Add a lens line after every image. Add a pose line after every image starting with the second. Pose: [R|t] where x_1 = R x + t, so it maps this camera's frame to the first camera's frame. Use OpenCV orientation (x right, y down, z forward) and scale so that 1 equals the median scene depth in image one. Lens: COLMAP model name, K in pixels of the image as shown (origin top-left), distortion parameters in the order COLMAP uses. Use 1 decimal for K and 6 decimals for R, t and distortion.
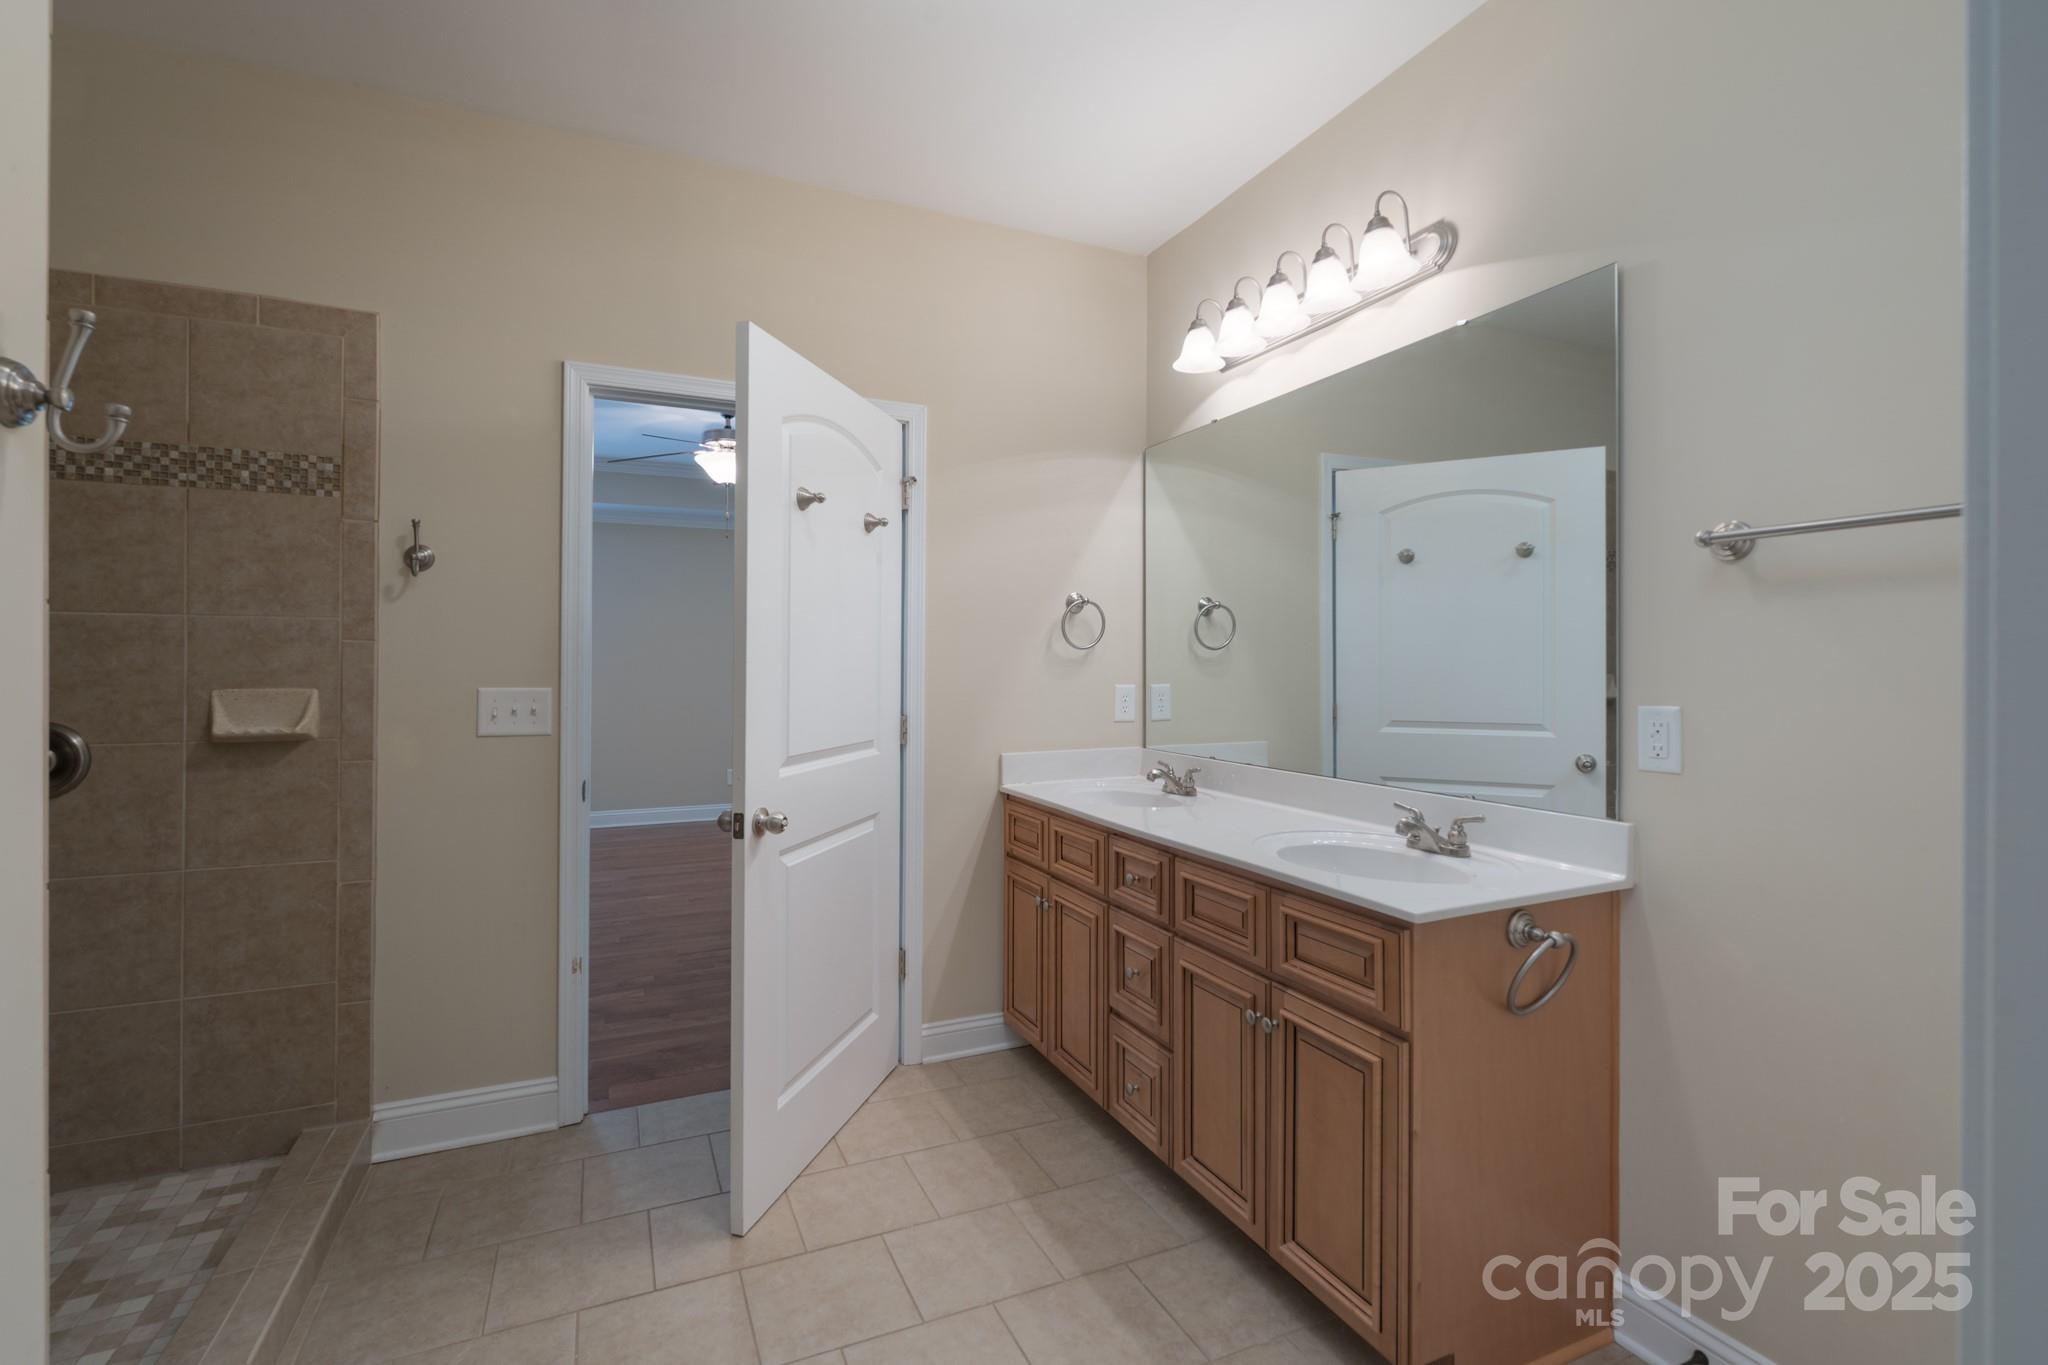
lens RADIAL K [[932.4, 0, 1019.7], [0, 932.4, 672.4], [0, 0, 1]] dist [-0.005117, 0.001849]
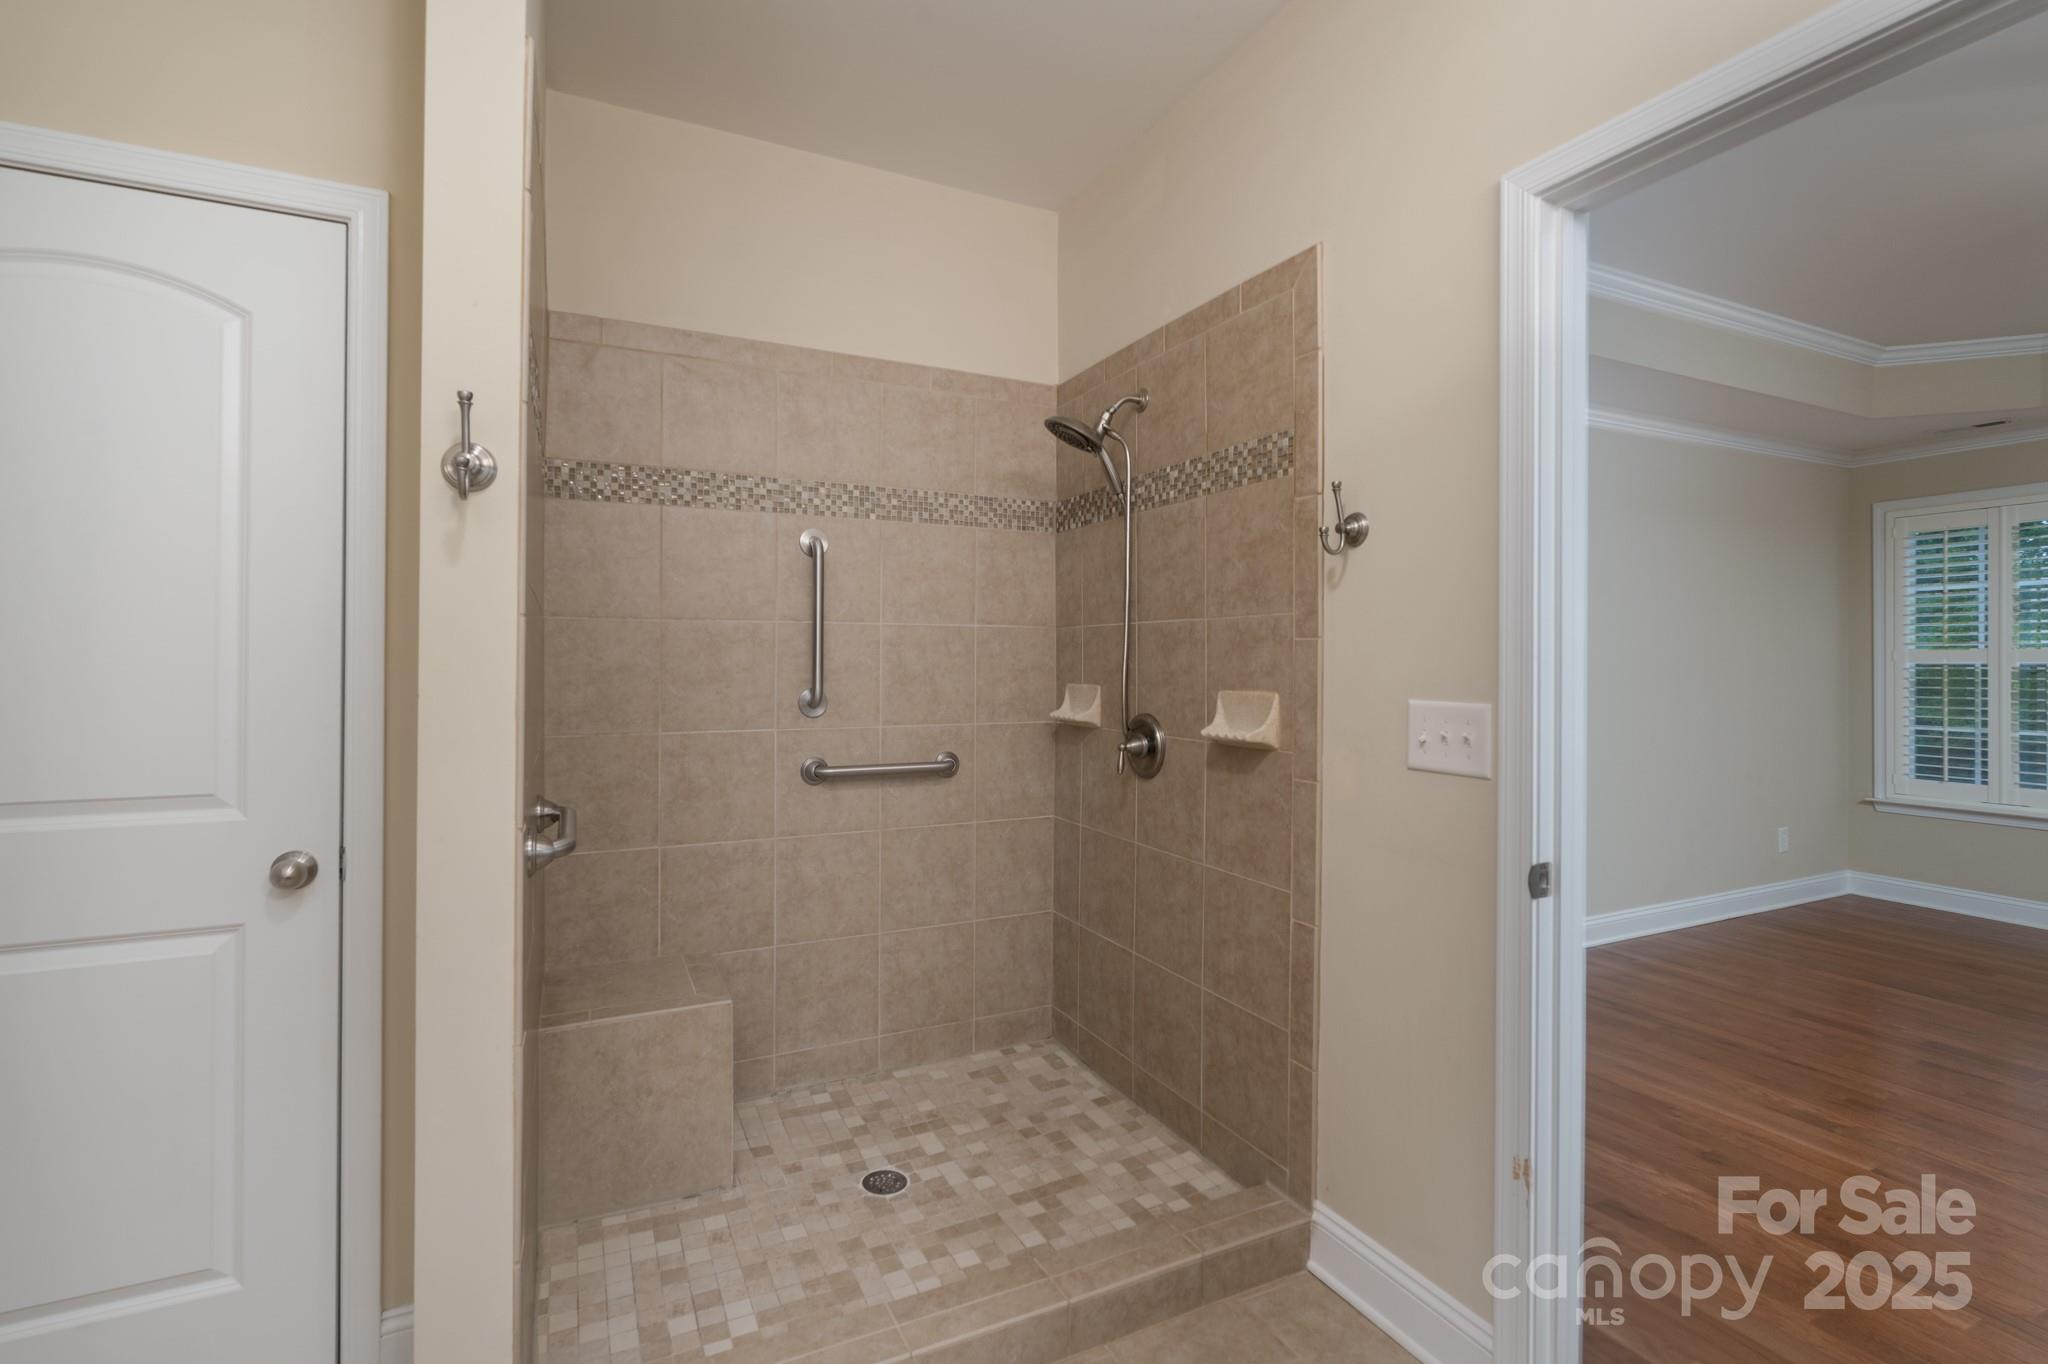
lens RADIAL K [[932.4, 0, 991.7], [0, 932.4, 654.7], [0, 0, 1]] dist [-0.005117, 0.001849]
pose [[0.017293, -0.008977, -0.999810, 0.136343], [-0.011694, 0.999889, -0.009180, -0.008072], [0.999782, 0.011850, 0.017186, 0.725133]]
